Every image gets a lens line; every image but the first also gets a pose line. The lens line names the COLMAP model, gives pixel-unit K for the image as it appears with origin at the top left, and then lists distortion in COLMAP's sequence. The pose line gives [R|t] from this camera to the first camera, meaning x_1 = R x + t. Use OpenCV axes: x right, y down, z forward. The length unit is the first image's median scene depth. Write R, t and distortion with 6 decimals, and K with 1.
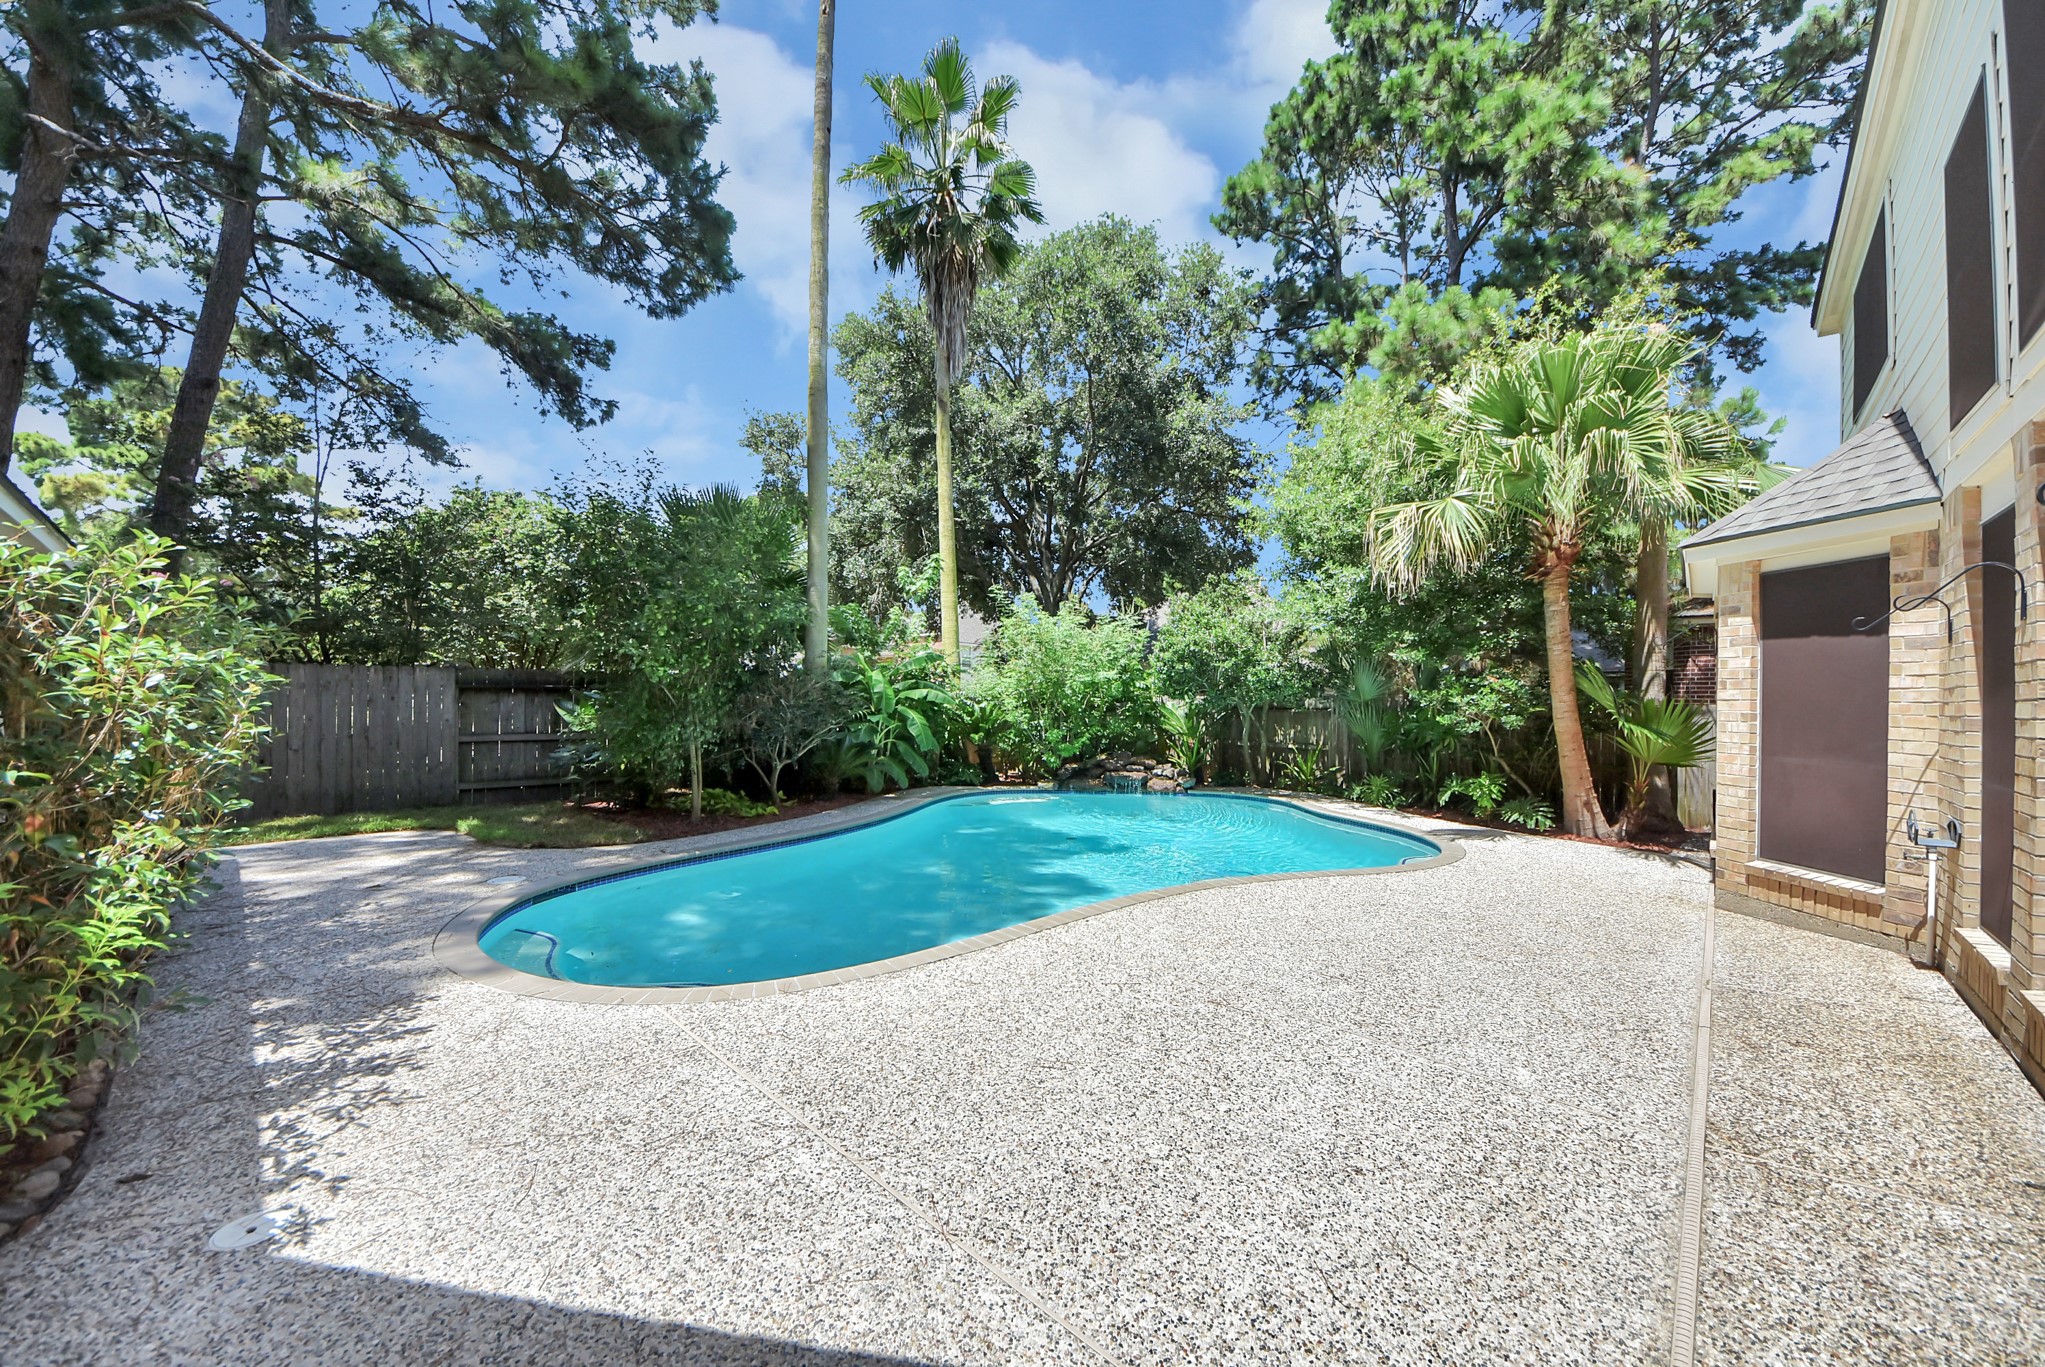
lens RADIAL K [[741.2, 0, 1022.5], [0, 741.2, 683.5], [0, 0, 1]] dist [-0.019204, 0.000034]
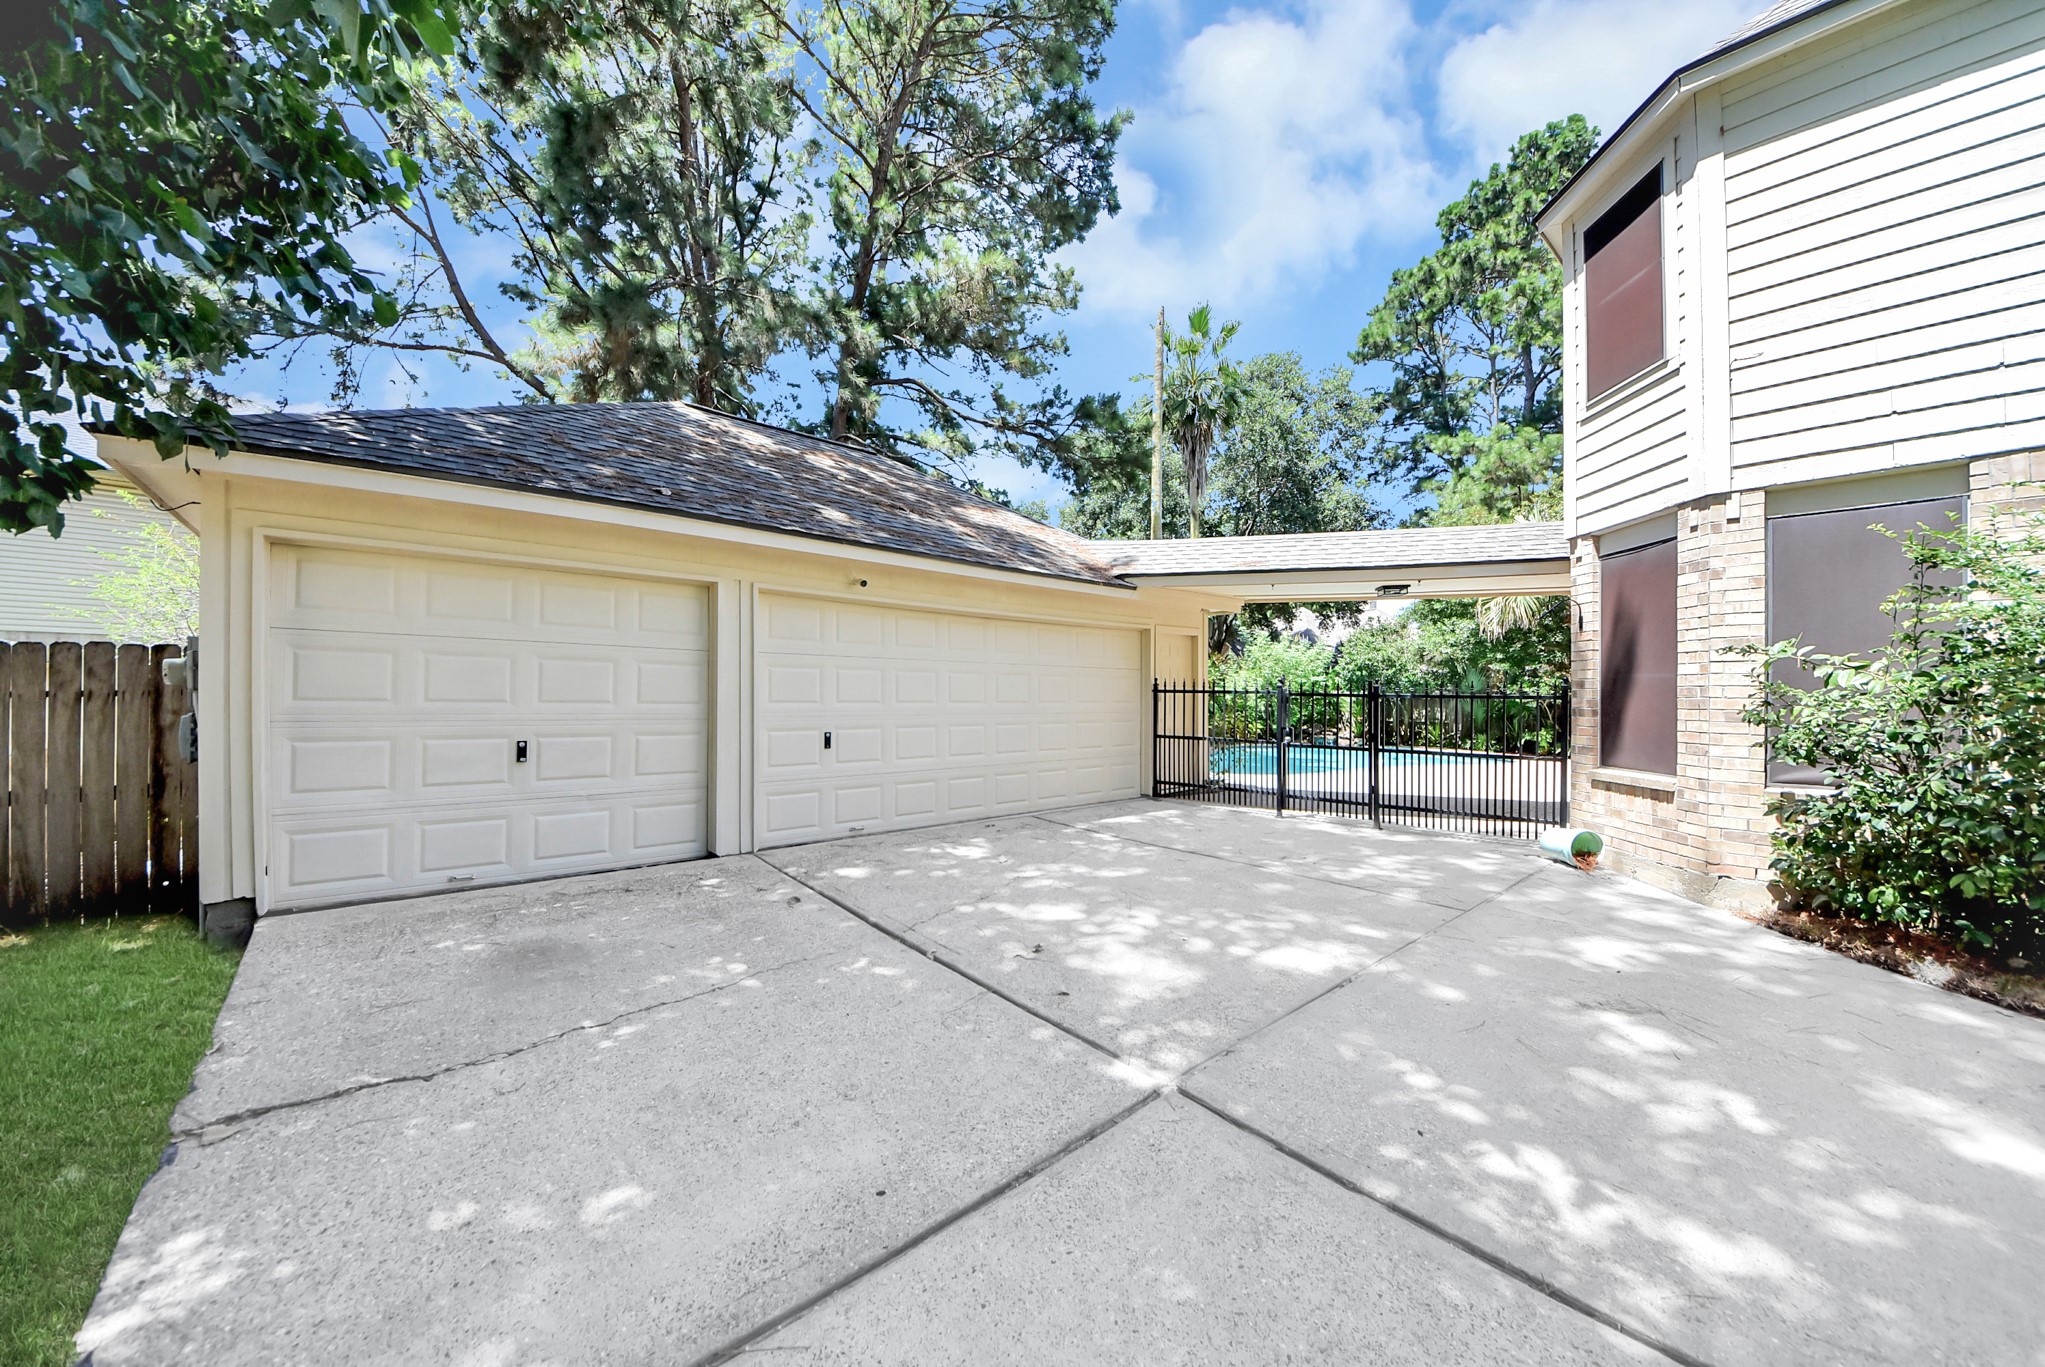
lens RADIAL K [[745.7, 0, 1022.5], [0, 745.7, 683.5], [0, 0, 1]] dist [-0.002336, -0.000336]
pose [[0.996008, -0.015271, -0.087946, -0.429892], [0.015042, 0.999882, -0.003262, -0.004967], [0.087986, 0.001926, 0.996120, -0.824224]]
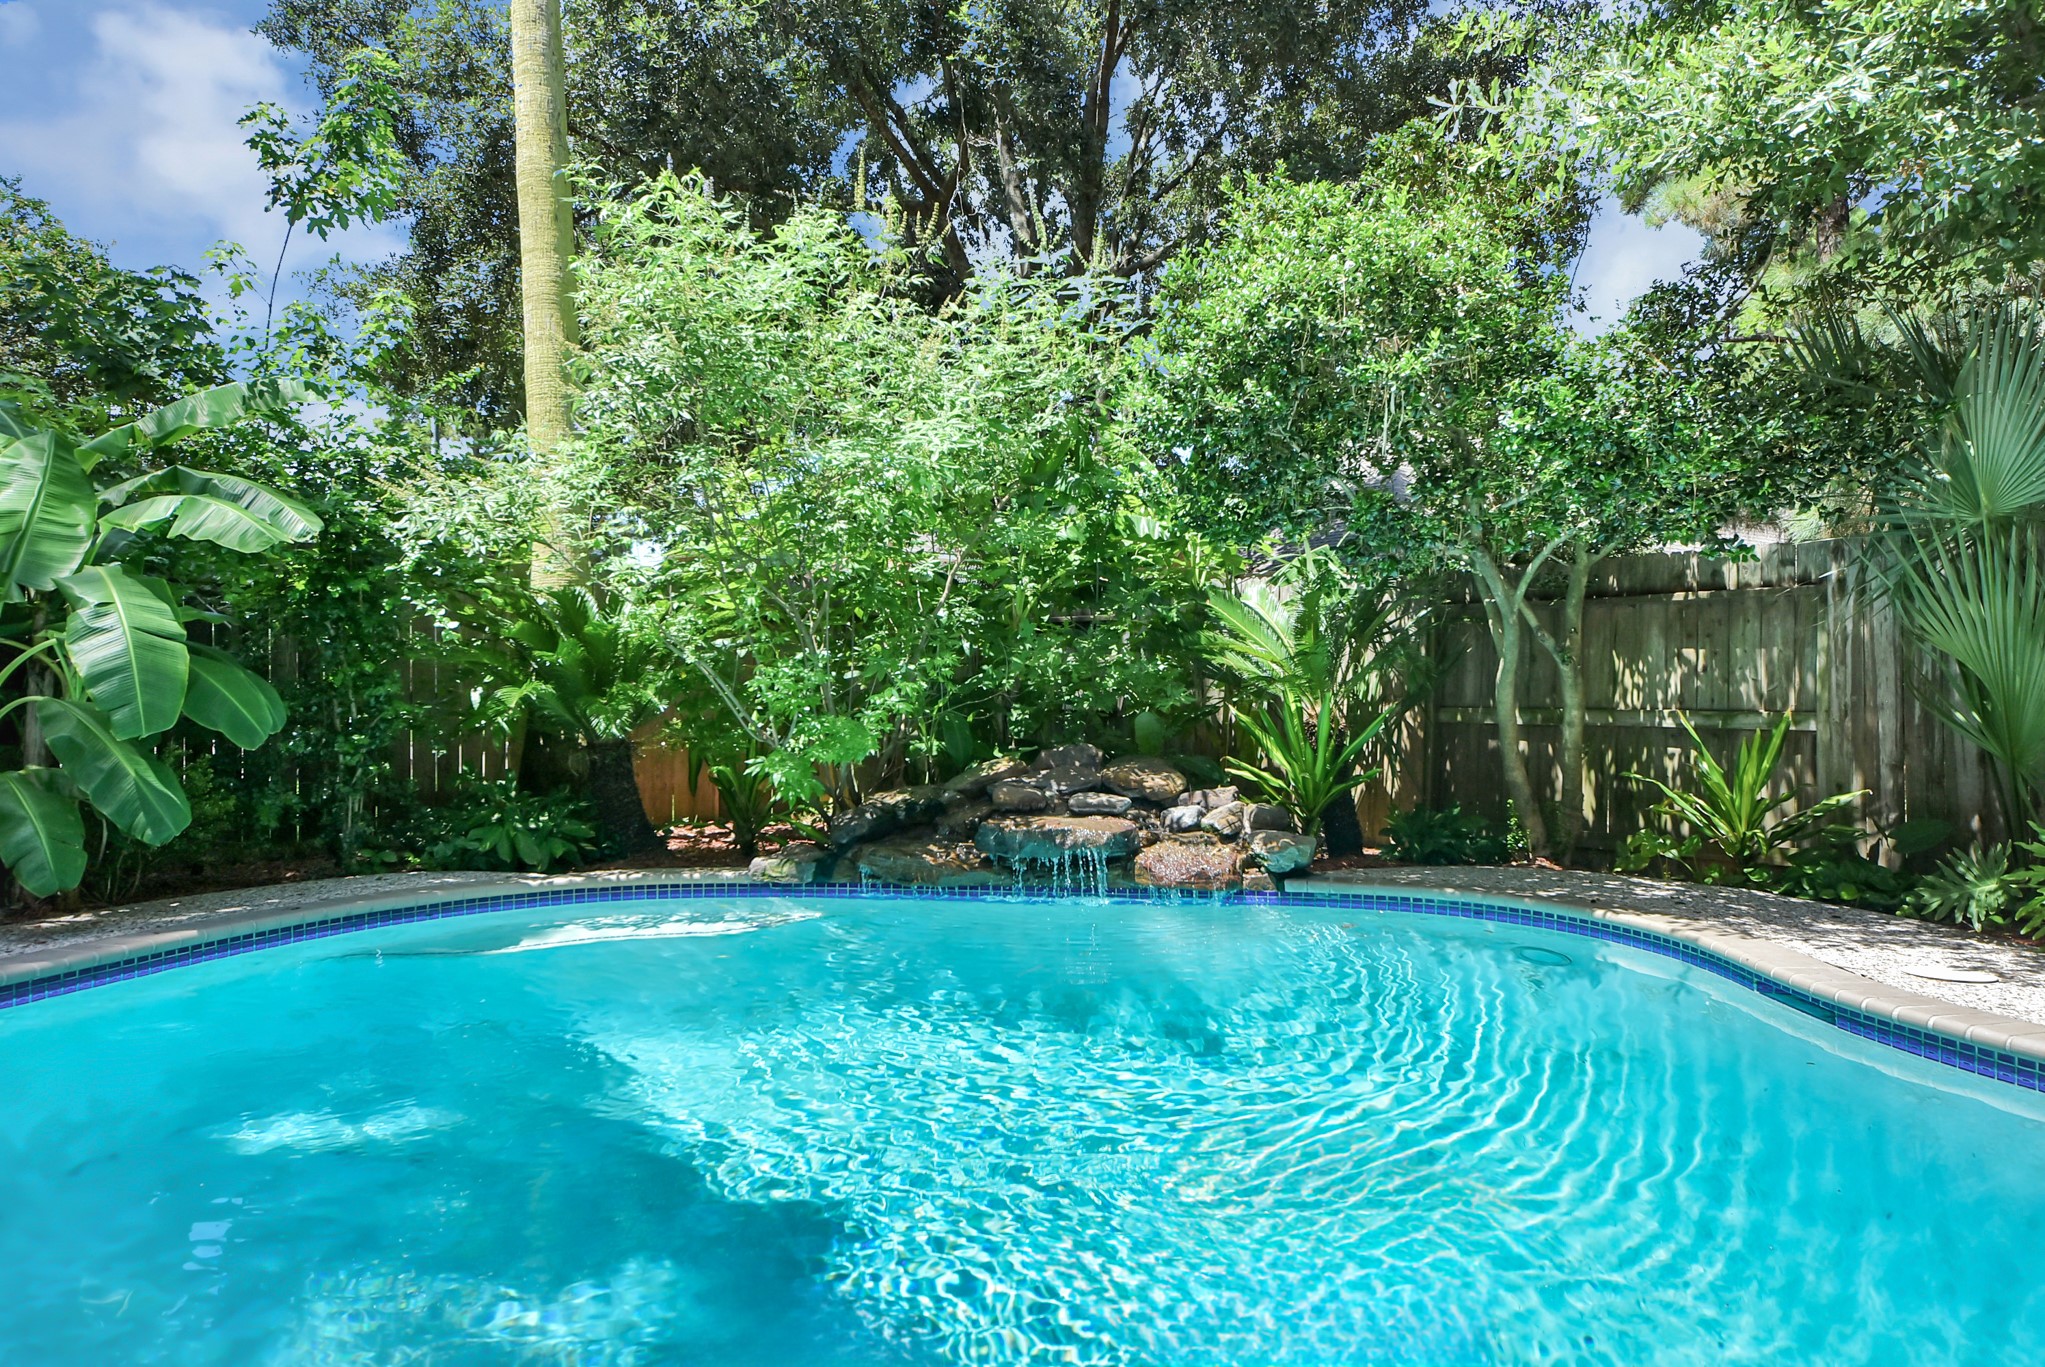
lens RADIAL K [[1375.8, 0, 1022.5], [0, 1375.8, 683.5], [0, 0, 1]] dist [0.000228, 0.000128]
pose [[0.997691, -0.015781, -0.066065, 0.177088], [0.016973, 0.999703, 0.017511, 0.066806], [0.065769, -0.018592, 0.997662, 0.539326]]
